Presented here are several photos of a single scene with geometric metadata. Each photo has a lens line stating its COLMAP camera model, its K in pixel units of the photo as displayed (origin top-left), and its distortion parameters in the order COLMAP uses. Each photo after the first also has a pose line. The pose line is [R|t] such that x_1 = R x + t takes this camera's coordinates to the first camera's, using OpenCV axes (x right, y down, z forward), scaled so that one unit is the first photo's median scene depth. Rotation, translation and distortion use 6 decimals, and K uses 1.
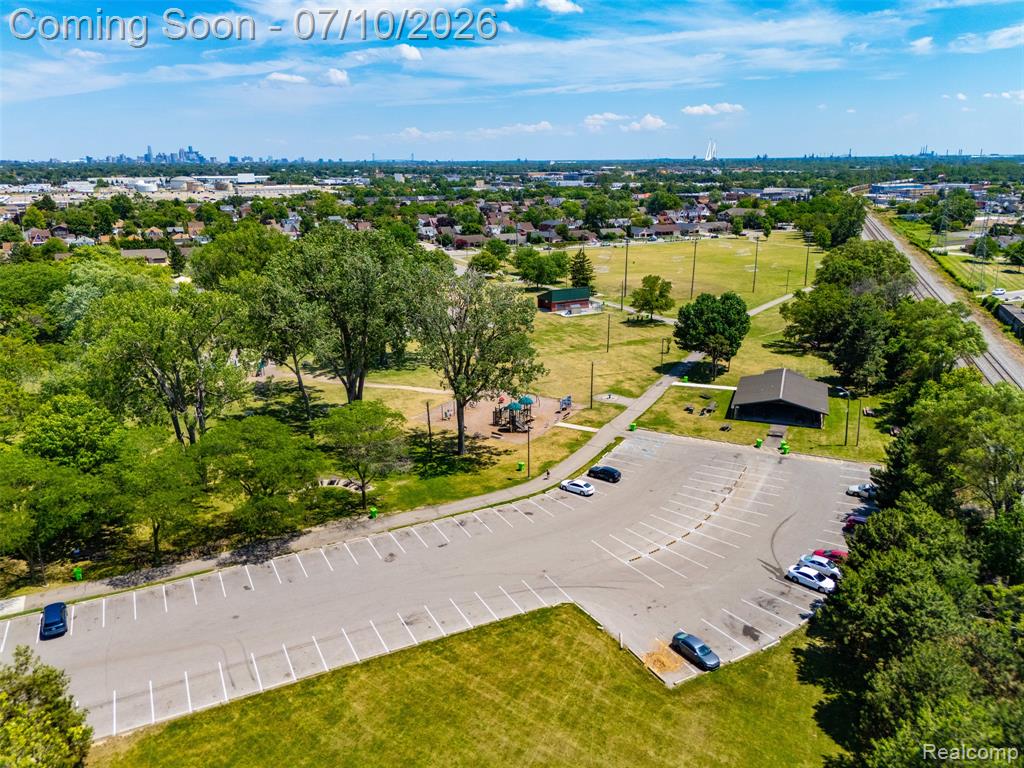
lens RADIAL K [[754.3, 0, 514.9], [0, 754.3, 386.5], [0, 0, 1]] dist [0.064900, -0.061450]
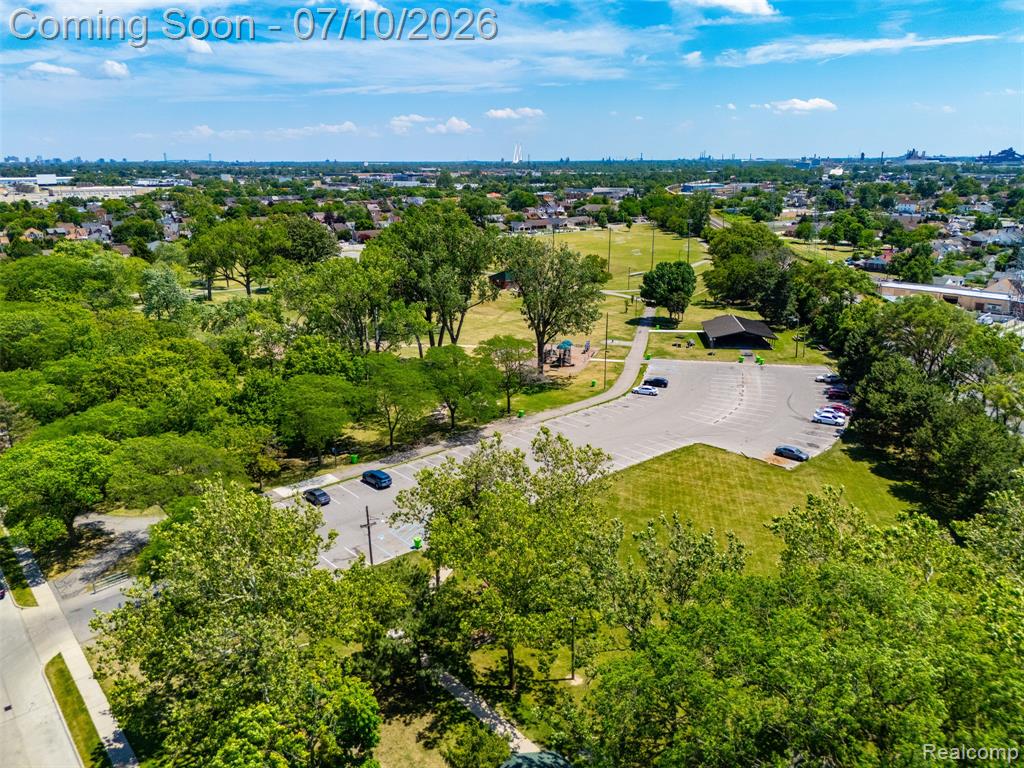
lens RADIAL K [[754.3, 0, 514.9], [0, 754.3, 386.5], [0, 0, 1]] dist [0.064900, -0.061450]
pose [[0.970800, -0.066816, 0.230396, -0.339480], [0.067331, 0.997715, 0.005633, 0.072487], [-0.230246, 0.010044, 0.973081, -0.221453]]
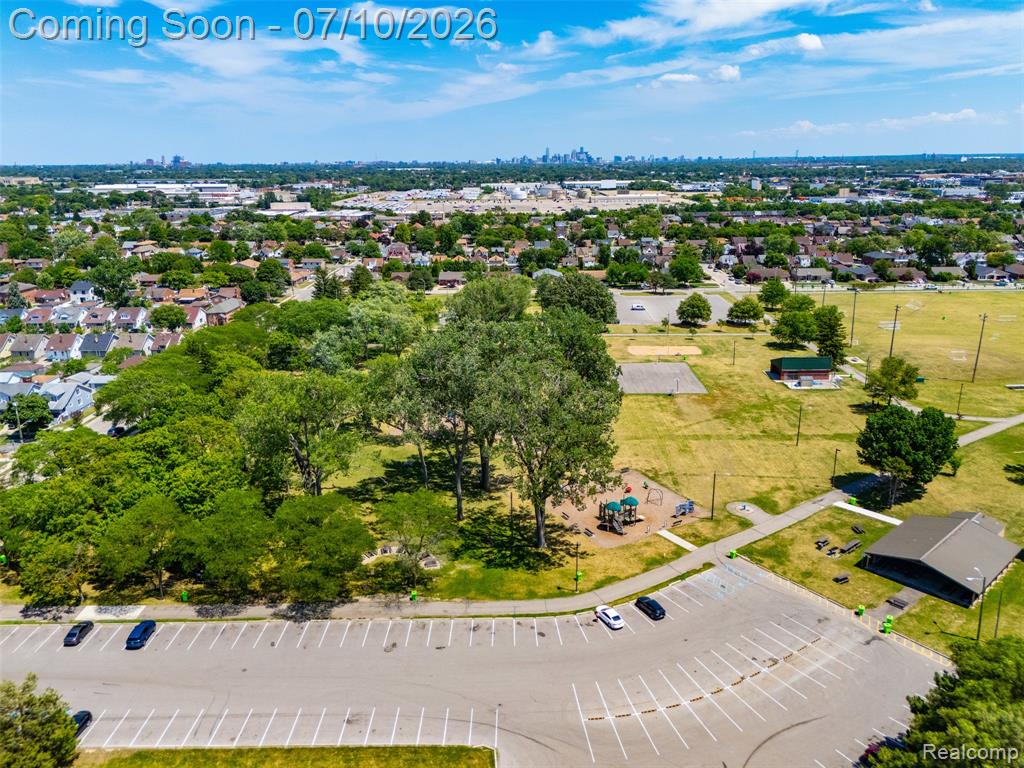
lens RADIAL K [[754.3, 0, 514.9], [0, 754.3, 386.5], [0, 0, 1]] dist [0.064900, -0.061450]
pose [[0.890591, 0.126921, -0.436736, 0.261382], [-0.125163, 0.991589, 0.032937, -0.128506], [0.437243, 0.025329, 0.898987, 0.036703]]
